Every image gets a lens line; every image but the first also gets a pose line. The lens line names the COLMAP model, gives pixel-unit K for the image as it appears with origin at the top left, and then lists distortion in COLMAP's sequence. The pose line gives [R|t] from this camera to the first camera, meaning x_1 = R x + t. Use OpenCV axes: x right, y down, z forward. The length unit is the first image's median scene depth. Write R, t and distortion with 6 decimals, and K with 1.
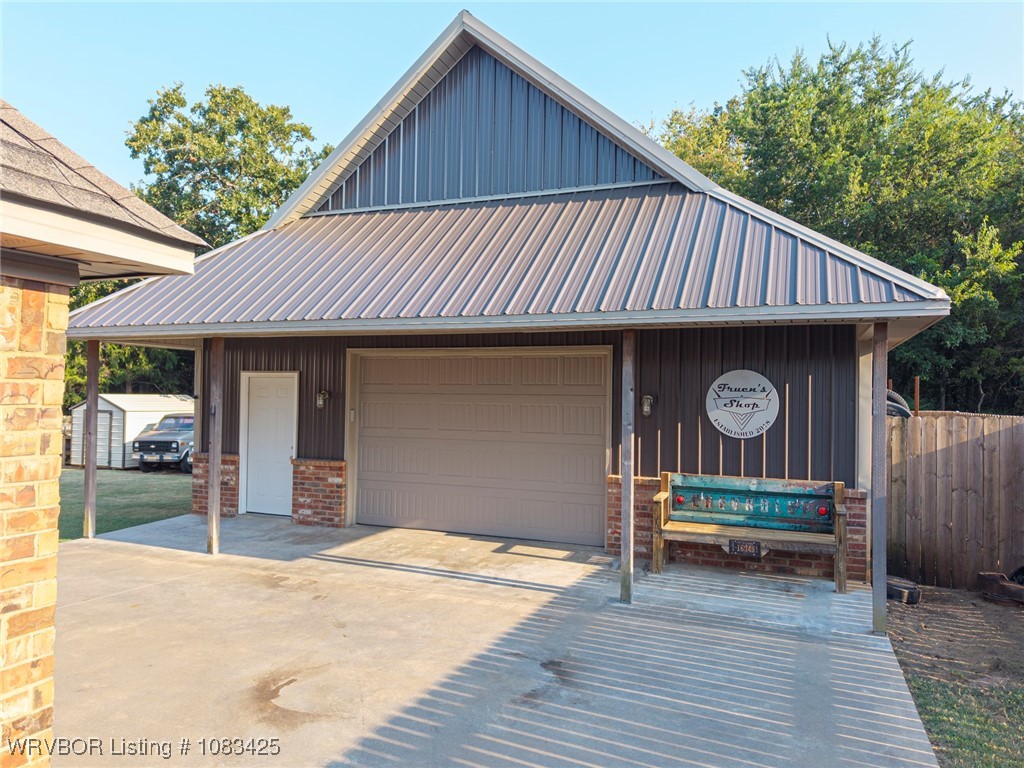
lens RADIAL K [[688.4, 0, 512.0], [0, 688.4, 384.0], [0, 0, 1]] dist [0.048018, -0.058552]
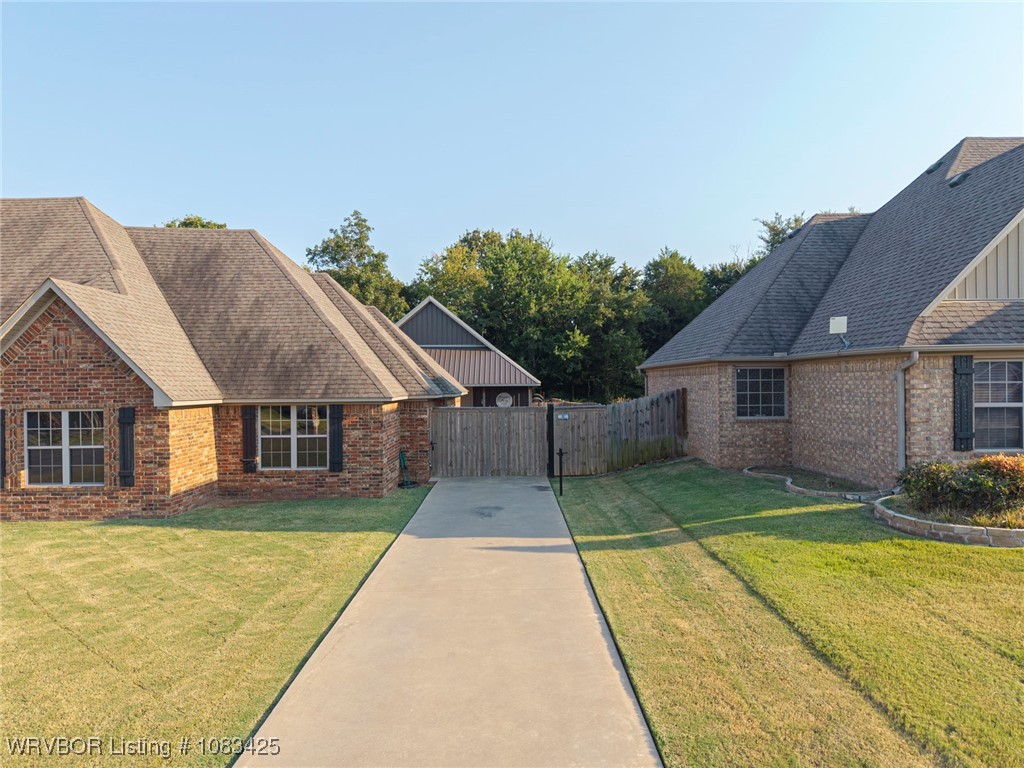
lens RADIAL K [[678.6, 0, 517.2], [0, 678.6, 385.0], [0, 0, 1]] dist [0.031495, -0.054466]
pose [[0.917912, -0.029828, 0.395660, -1.170143], [0.023272, 0.999501, 0.021361, -0.148597], [-0.396100, -0.010399, 0.918148, -2.690750]]
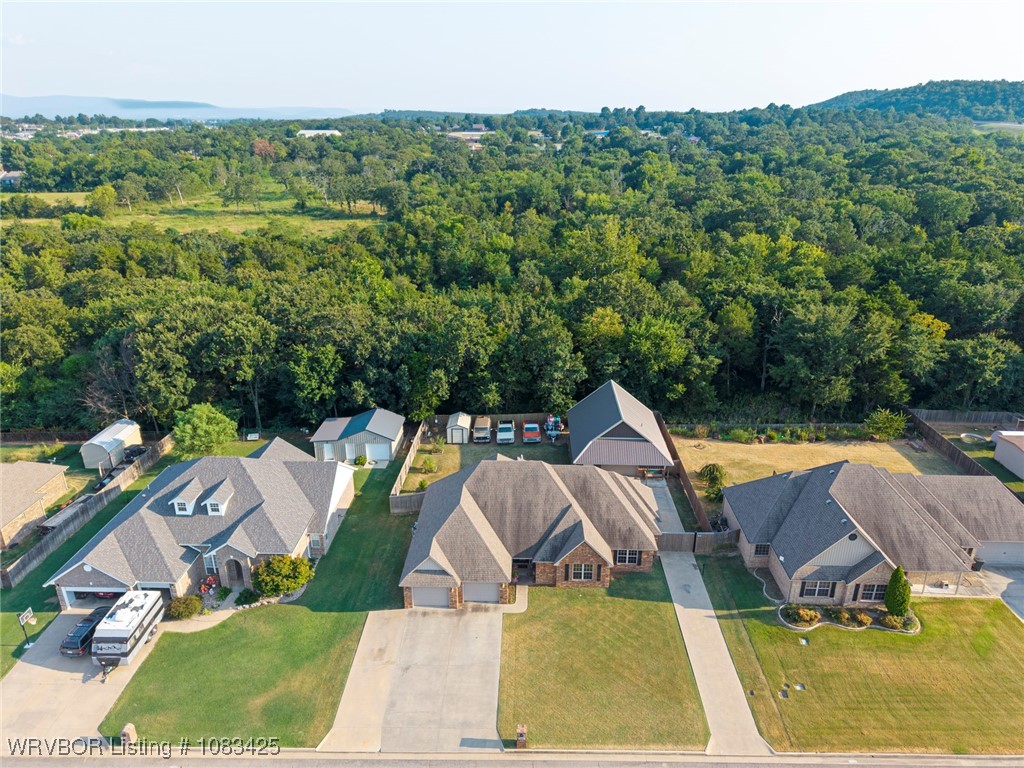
lens RADIAL K [[697.1, 0, 514.2], [0, 697.1, 356.8], [0, 0, 1]] dist [0.049533, -0.063519]
pose [[0.932756, -0.134995, 0.334280, -4.193895], [0.012983, 0.939221, 0.343066, -4.366563], [-0.360275, -0.315657, 0.877817, -5.873627]]
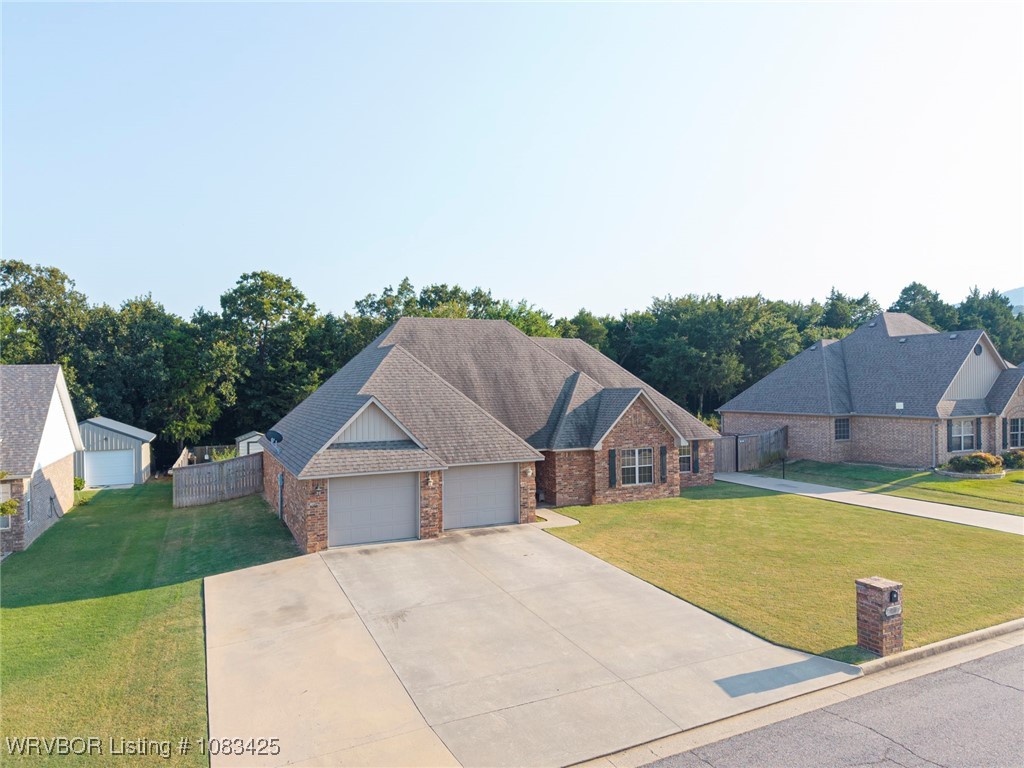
lens RADIAL K [[680.8, 0, 512.1], [0, 680.8, 387.5], [0, 0, 1]] dist [0.046667, -0.055686]
pose [[0.677941, -0.029844, 0.734511, -4.568745], [0.015677, 0.999535, 0.026144, -0.497515], [-0.734950, -0.006209, 0.678093, -2.637107]]
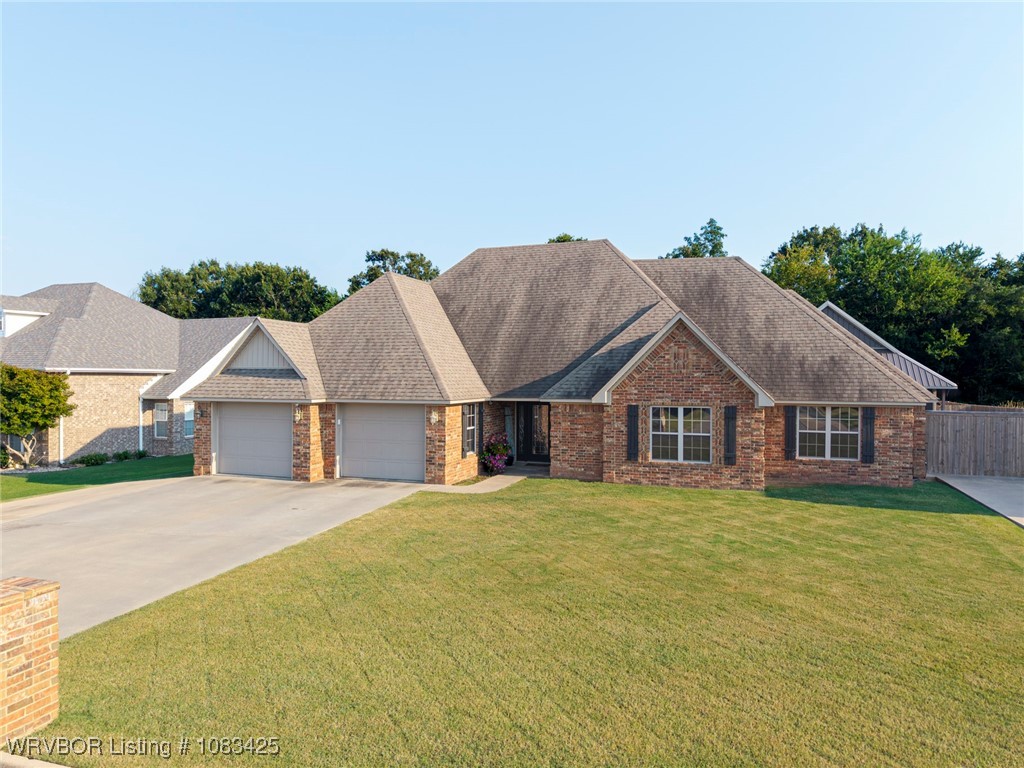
lens RADIAL K [[688.4, 0, 512.0], [0, 688.4, 384.0], [0, 0, 1]] dist [0.048018, -0.058552]
pose [[0.998286, -0.016770, 0.056077, -2.227533], [0.015448, 0.999594, 0.023929, -0.217339], [-0.056456, -0.023022, 0.998140, -2.995550]]
